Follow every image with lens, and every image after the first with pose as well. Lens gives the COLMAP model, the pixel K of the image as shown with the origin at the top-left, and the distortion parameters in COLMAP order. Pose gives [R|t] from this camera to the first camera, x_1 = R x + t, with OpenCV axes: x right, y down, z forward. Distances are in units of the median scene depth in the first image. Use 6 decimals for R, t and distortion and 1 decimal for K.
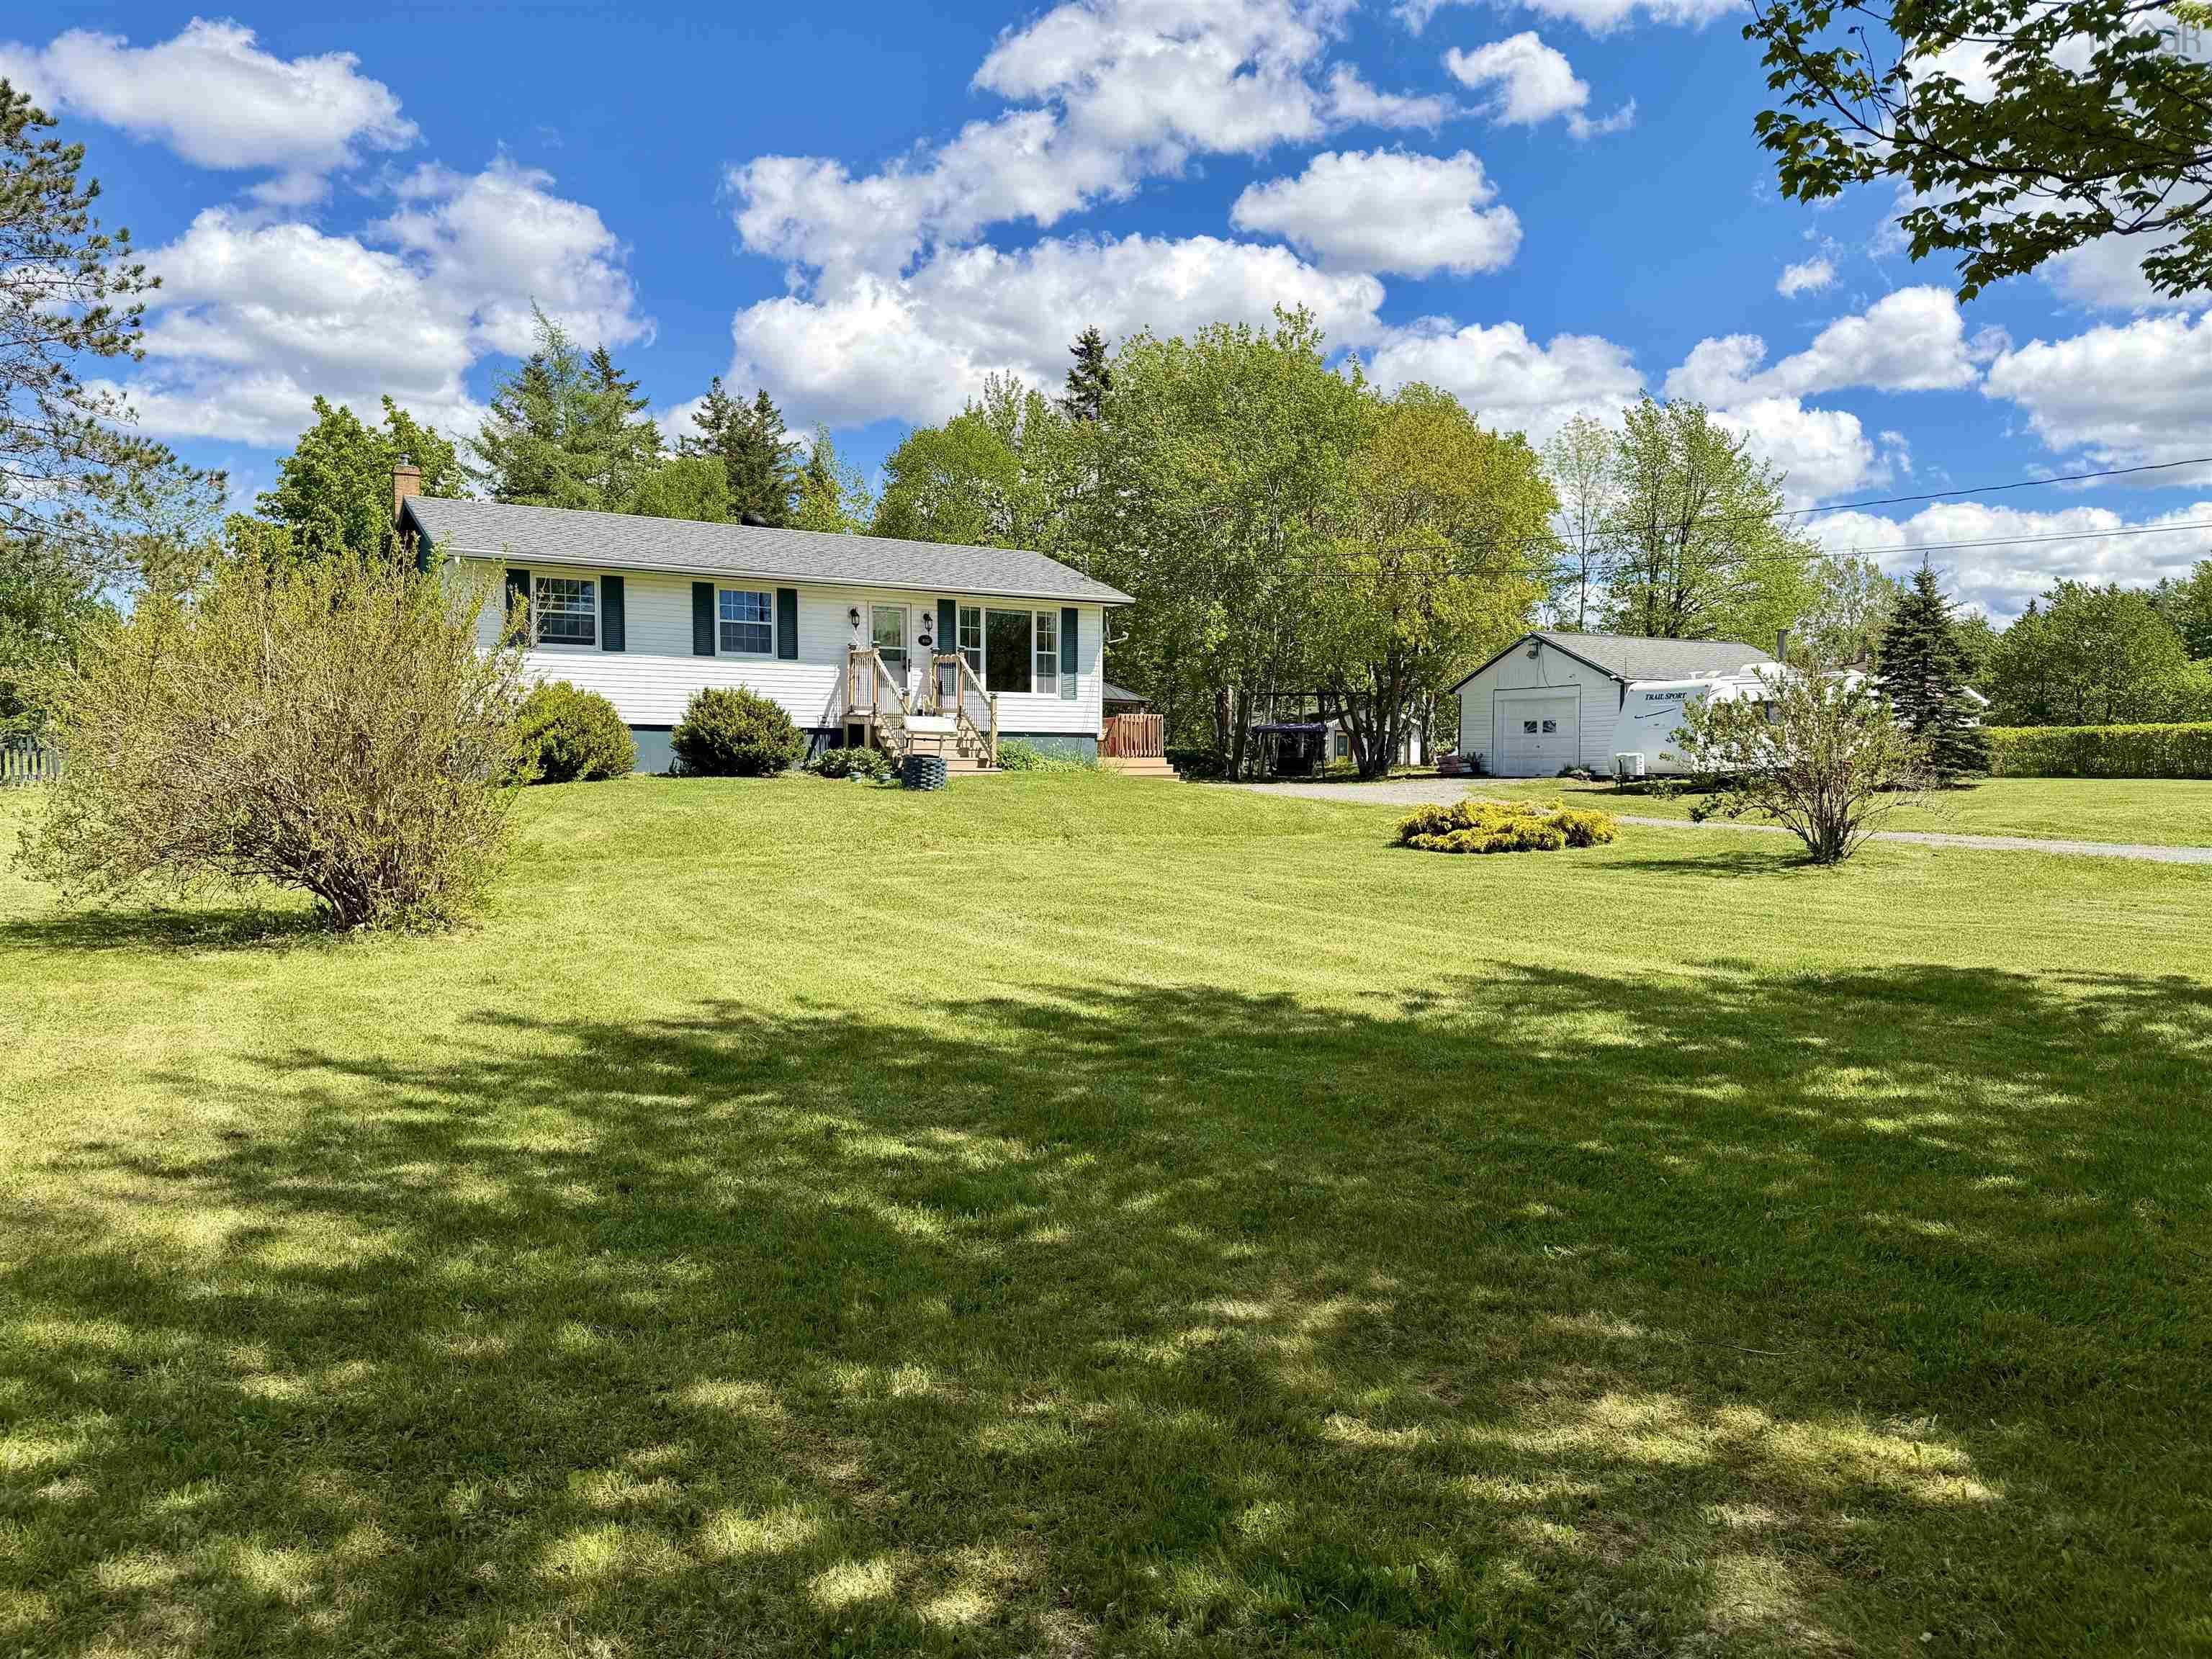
lens RADIAL K [[1549.5, 0, 1108.9], [0, 1549.5, 830.0], [0, 0, 1]] dist [0.007345, -0.006499]
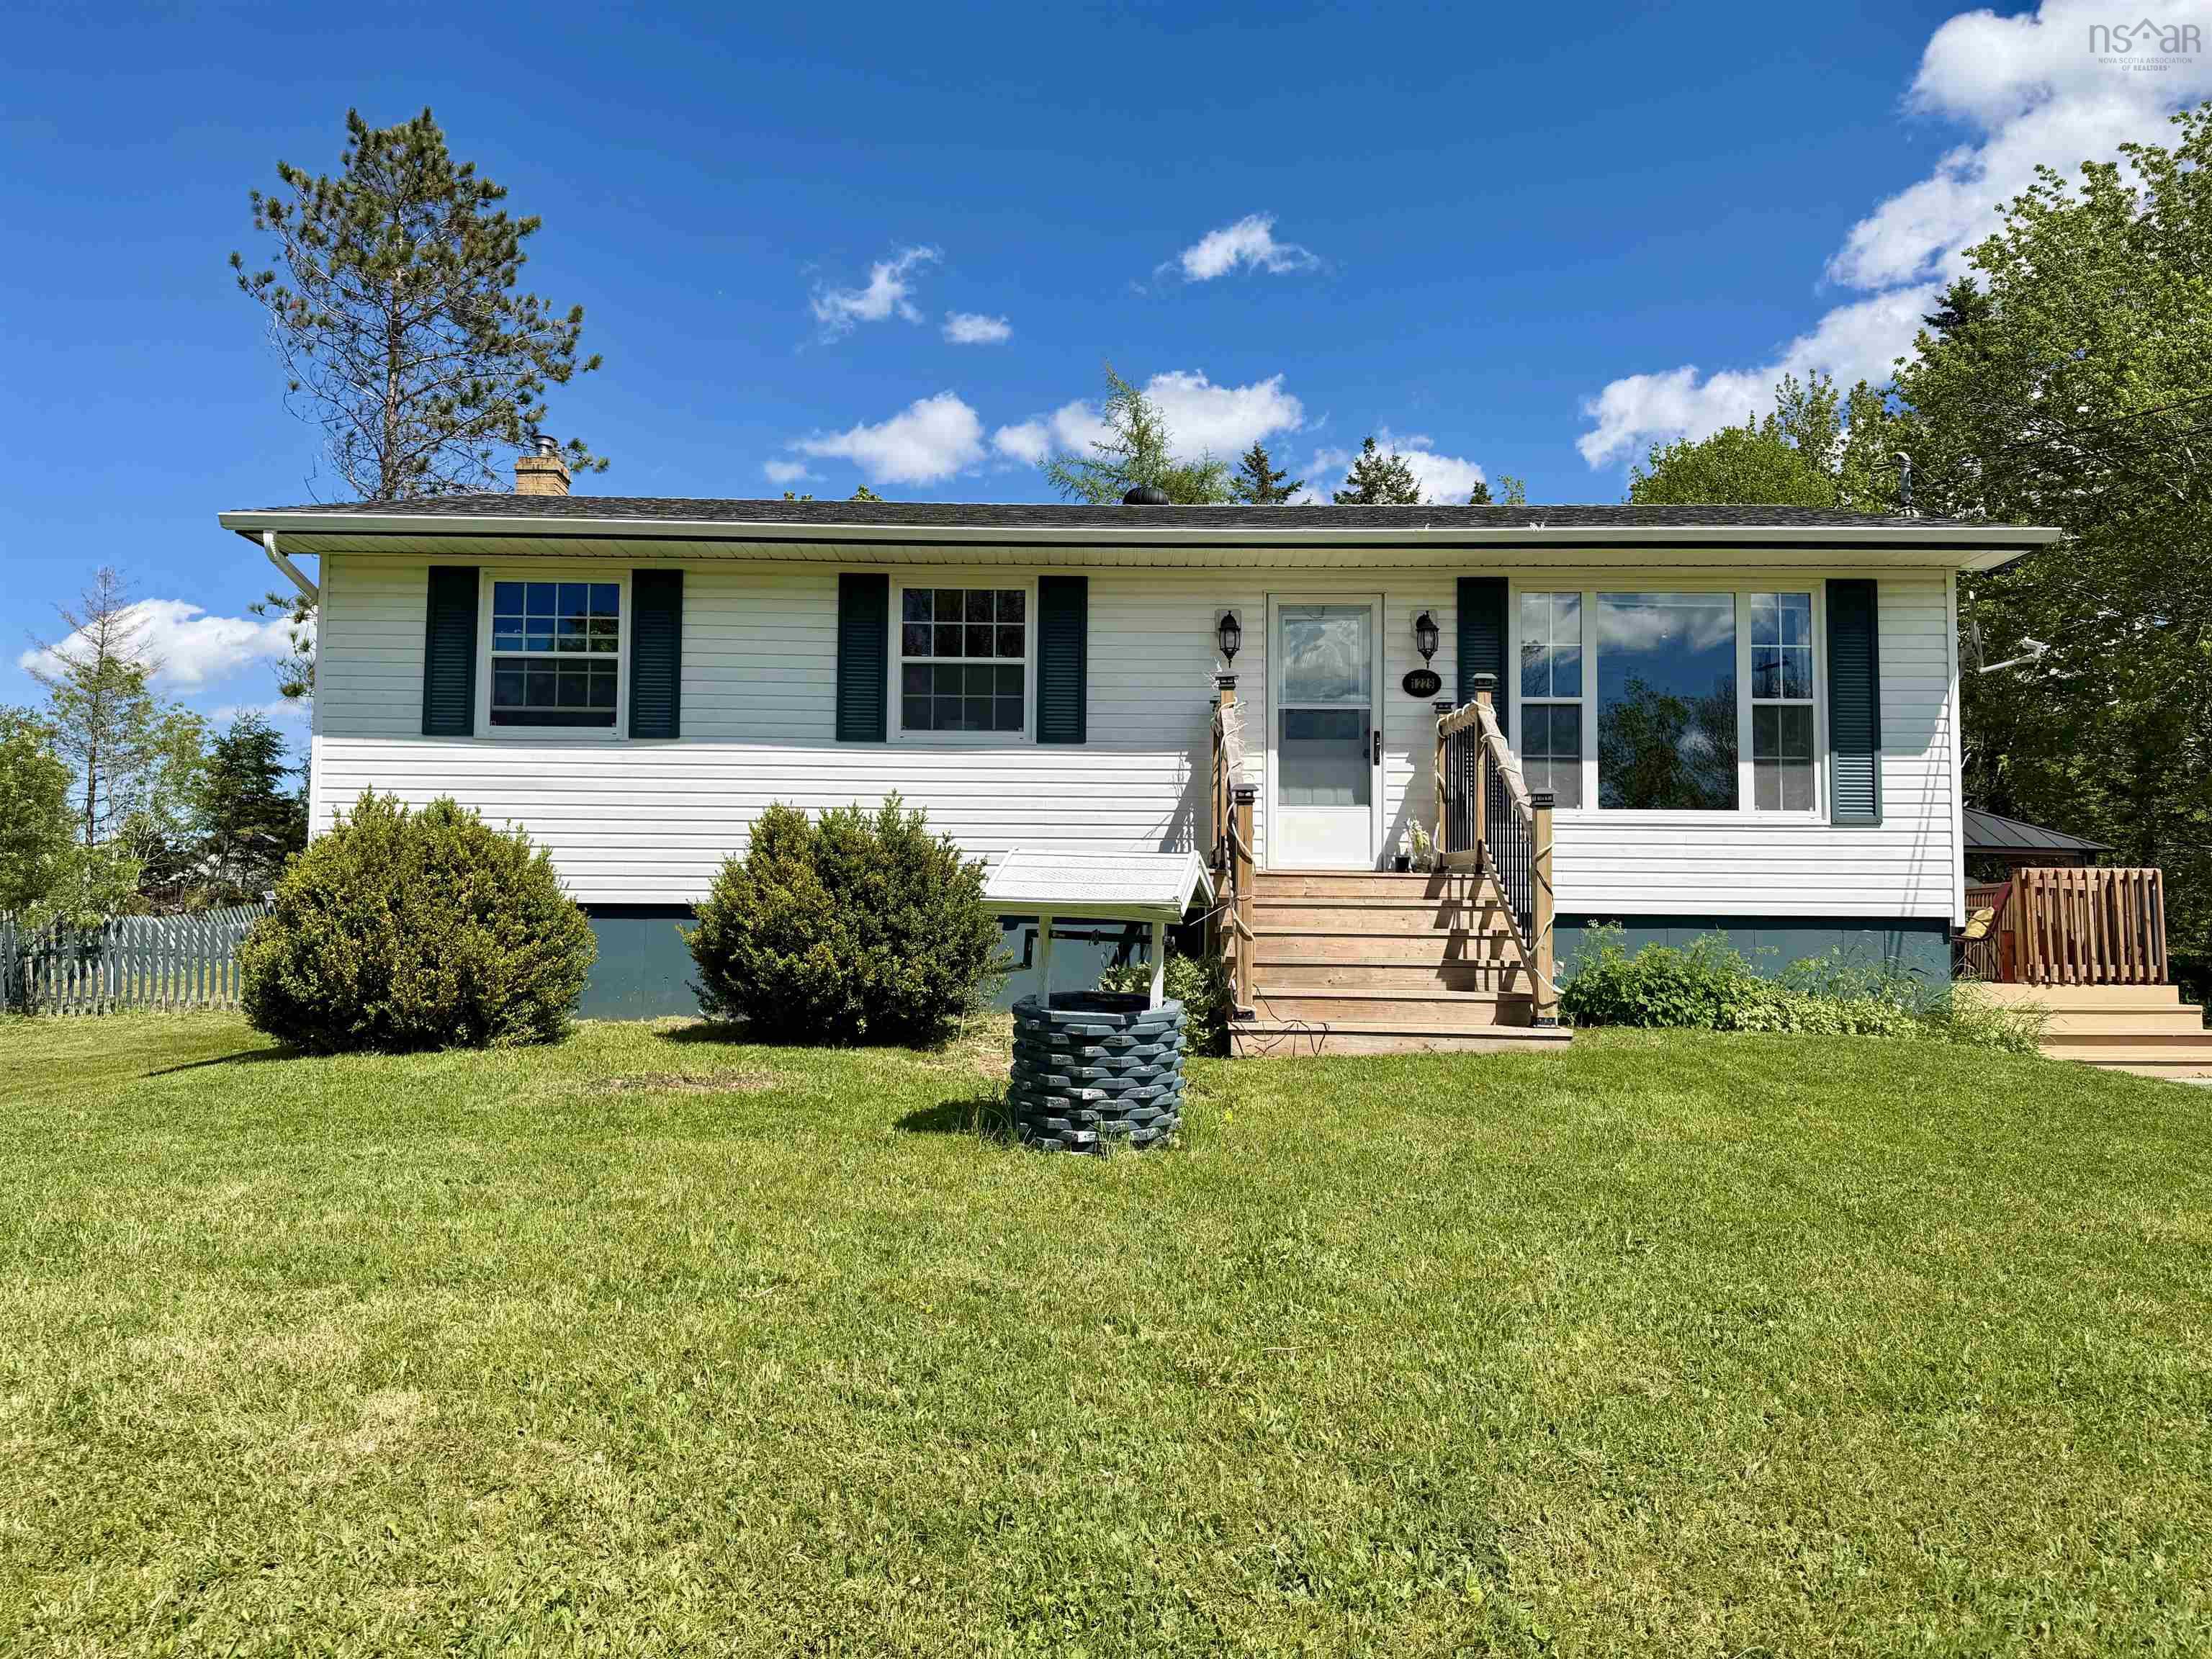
lens RADIAL K [[1549.5, 0, 1100.4], [0, 1549.5, 852.9], [0, 0, 1]] dist [0.007345, -0.006499]
pose [[0.856749, -0.032914, -0.514683, 0.010073], [-0.026684, 0.993796, -0.107973, -0.036695], [0.515044, 0.106240, 0.850555, 0.642289]]
